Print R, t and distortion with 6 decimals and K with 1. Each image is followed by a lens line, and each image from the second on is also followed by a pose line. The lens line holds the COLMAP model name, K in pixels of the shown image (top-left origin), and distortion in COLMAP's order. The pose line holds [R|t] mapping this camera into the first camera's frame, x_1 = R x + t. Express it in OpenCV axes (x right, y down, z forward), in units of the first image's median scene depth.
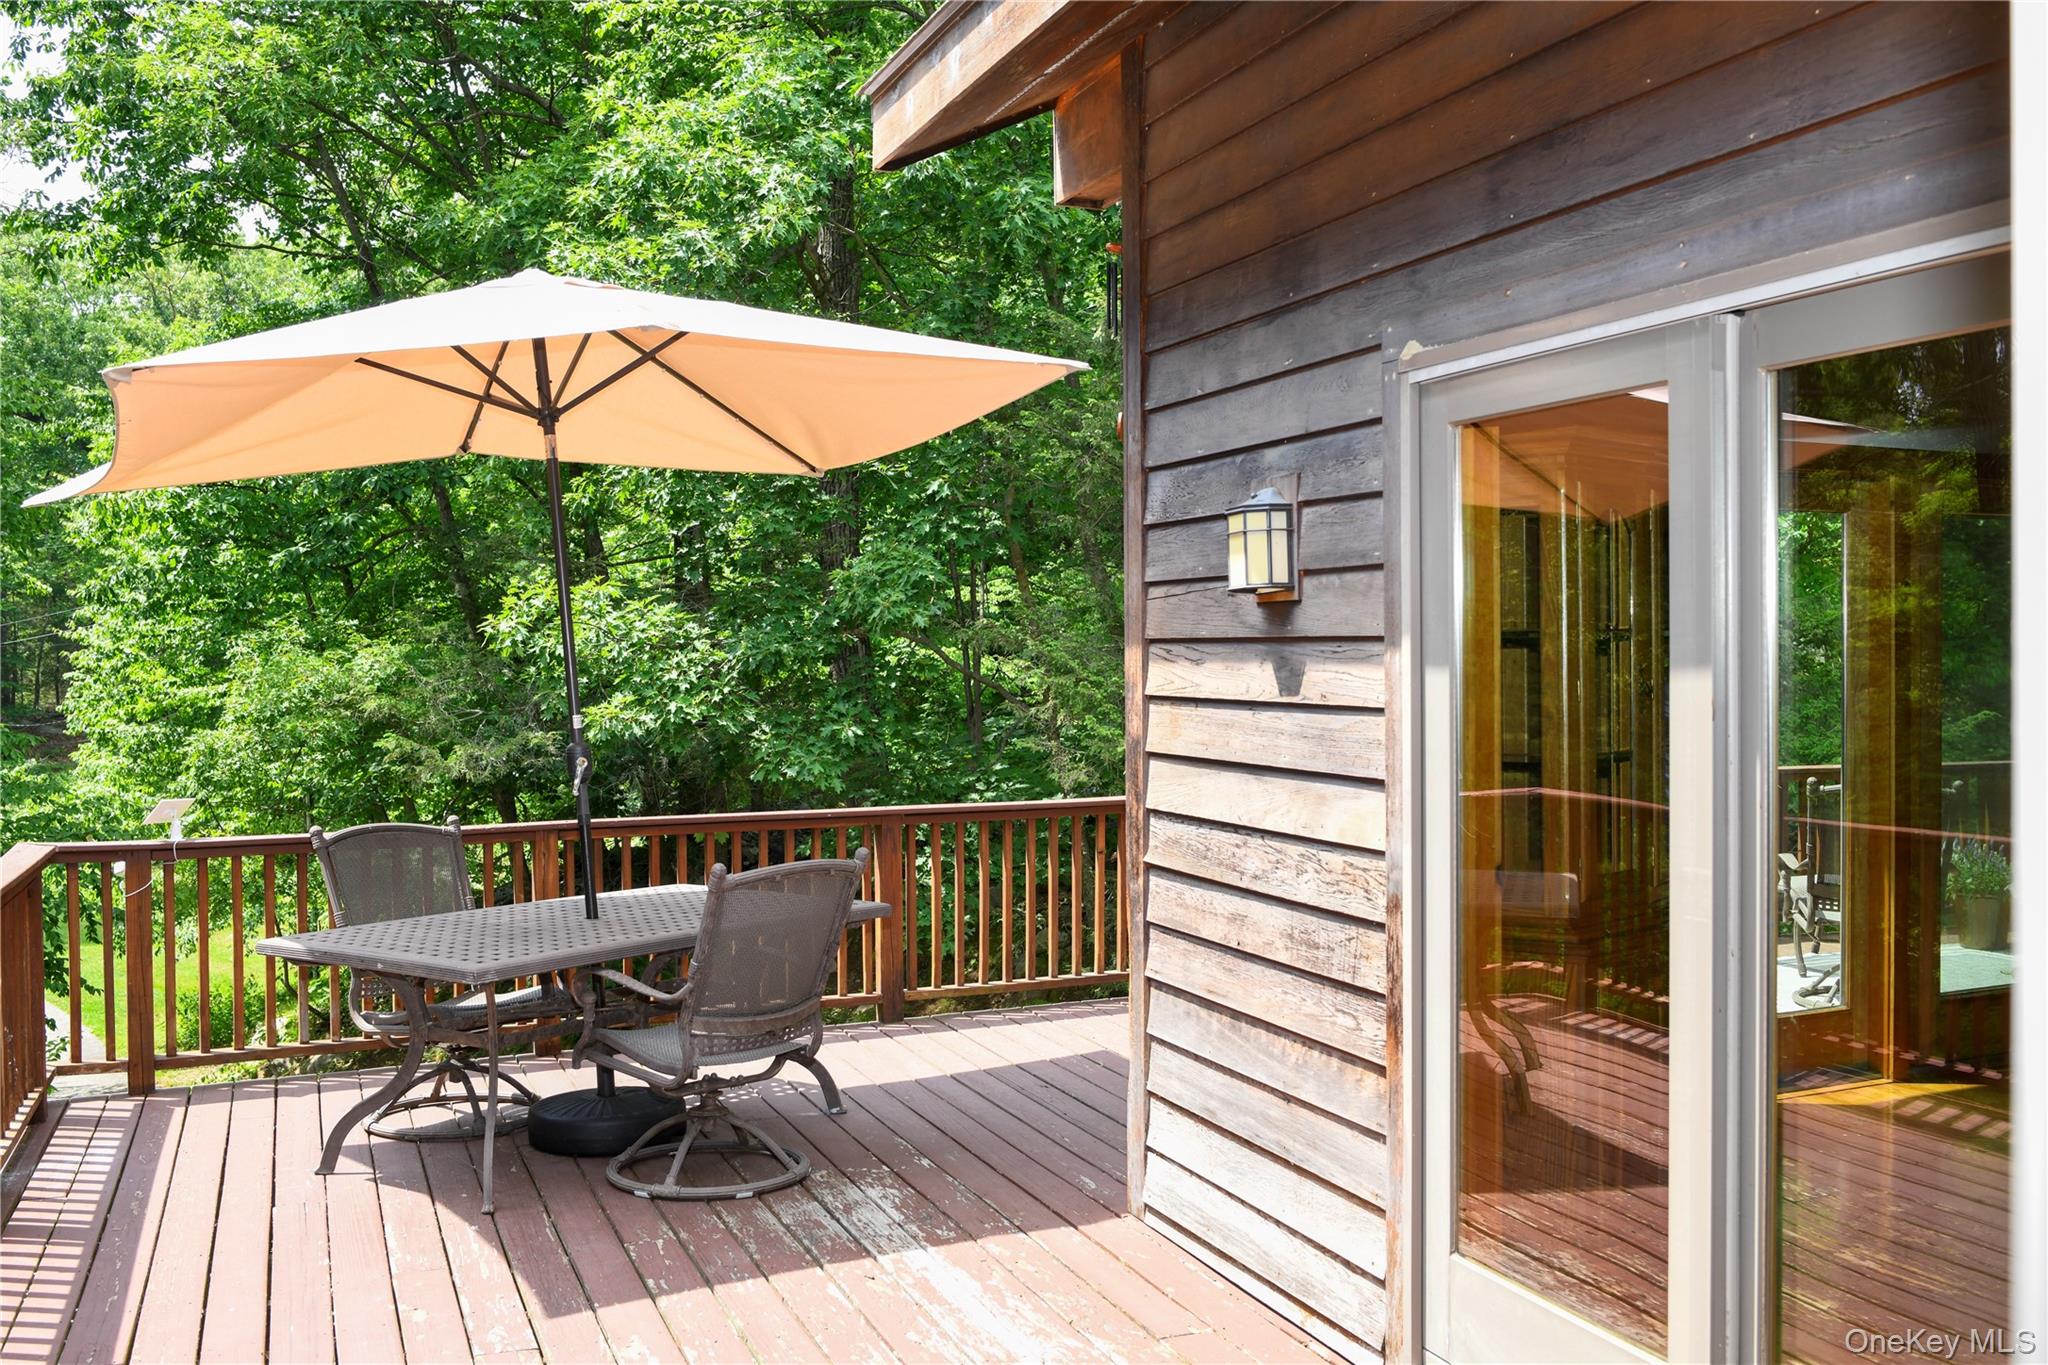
lens RADIAL K [[2071.7, 0, 1022.6], [0, 2071.7, 678.9], [0, 0, 1]] dist [-0.117396, 0.000000]
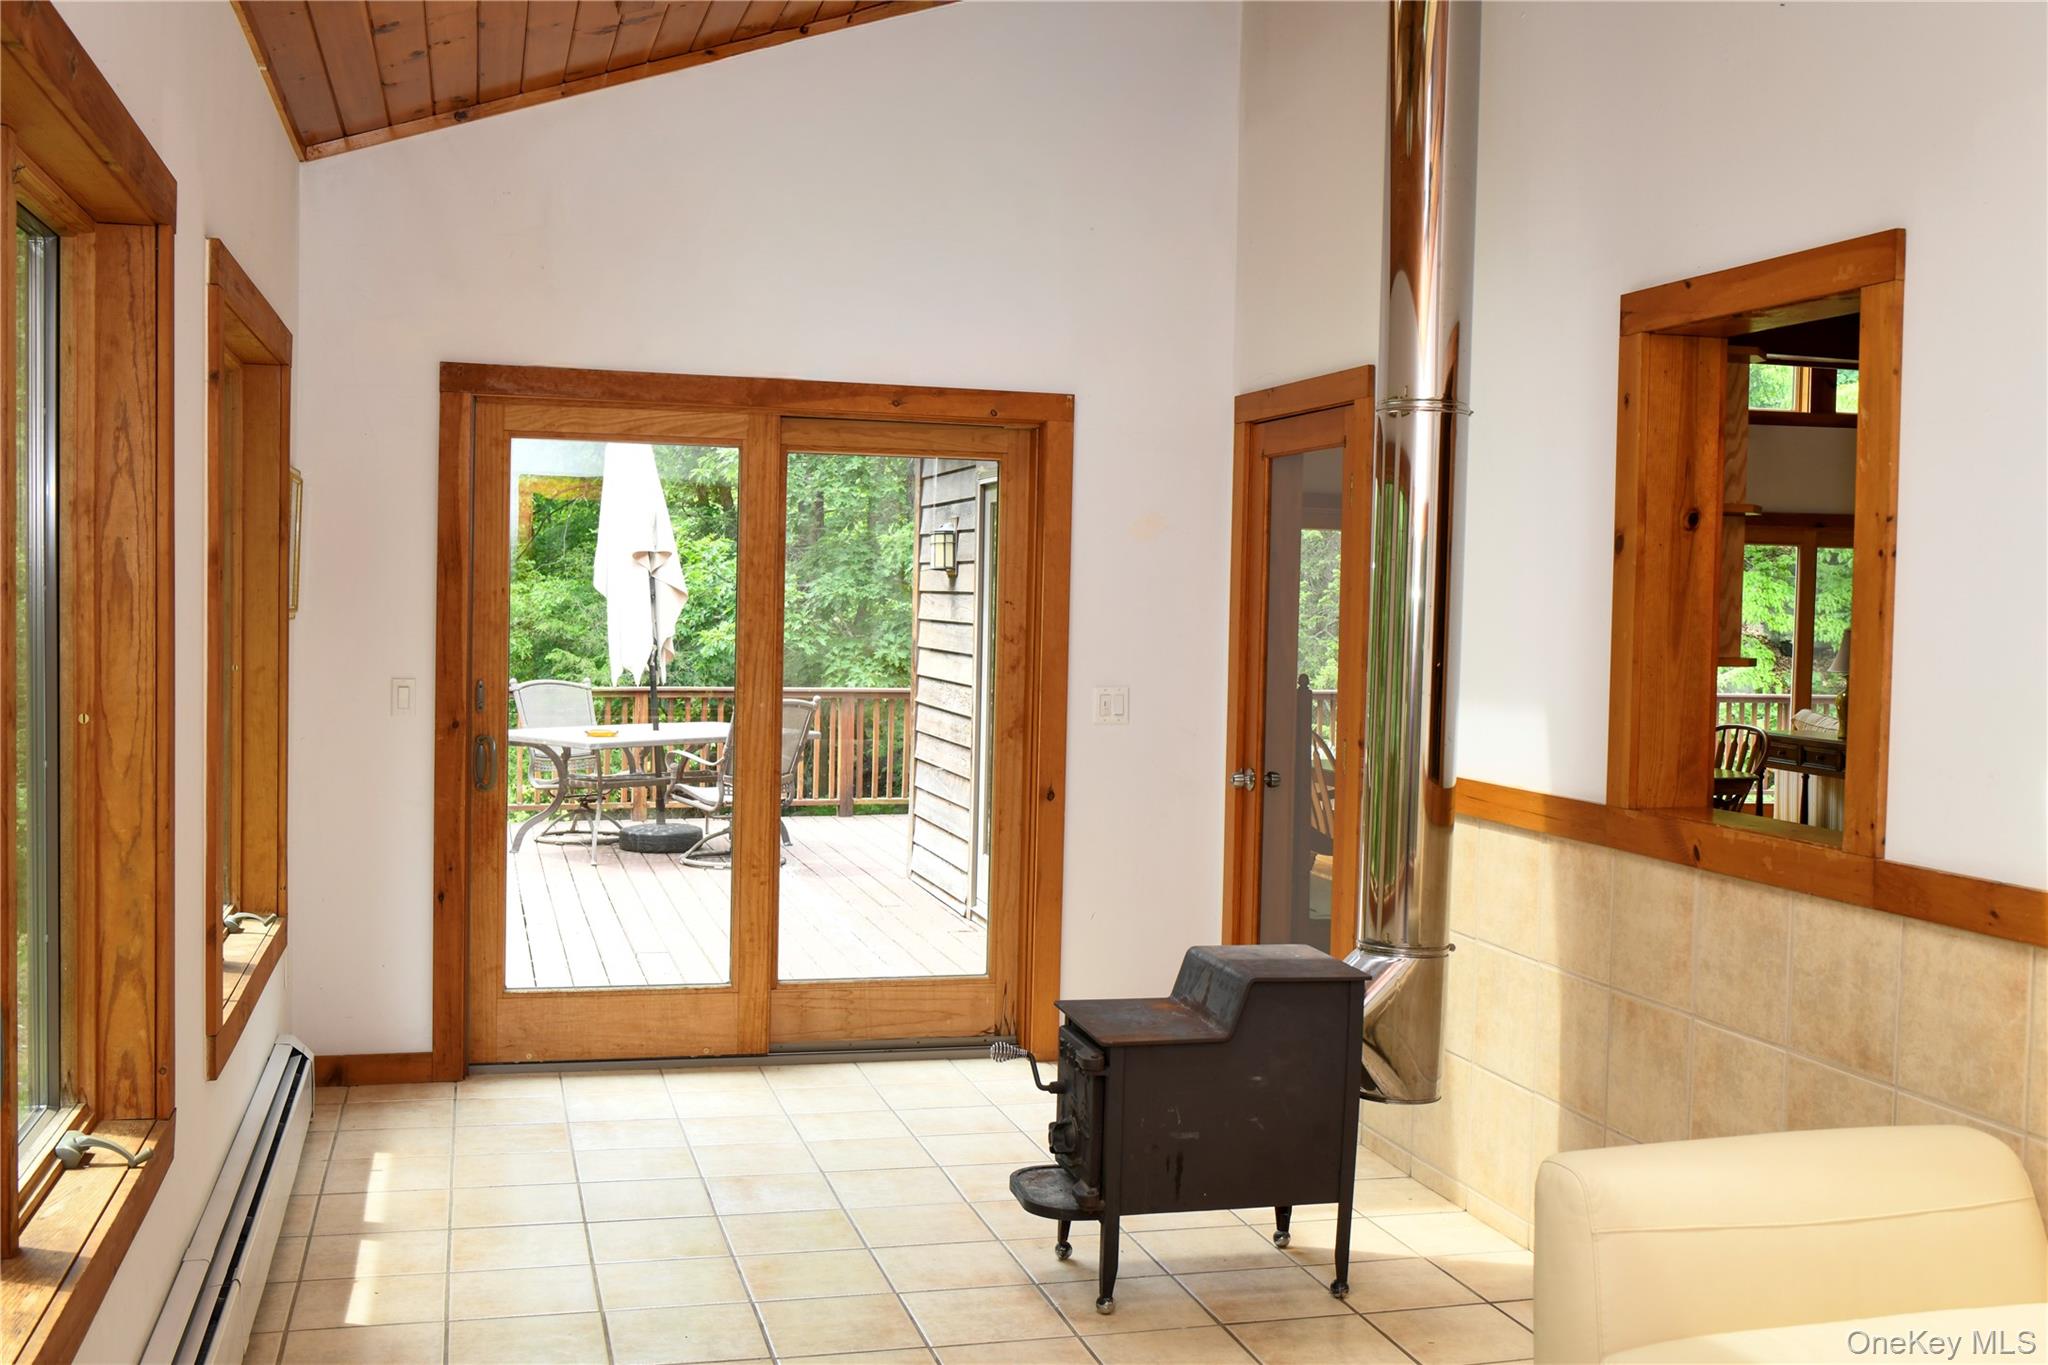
lens RADIAL K [[2071.7, 0, 1025.0], [0, 2071.7, 682.8], [0, 0, 1]] dist [-0.117396, 0.000000]
pose [[0.996454, 0.033156, -0.077325, 0.103417], [-0.031105, 0.999135, 0.027585, 0.003757], [0.078173, -0.025082, 0.996624, -0.326496]]
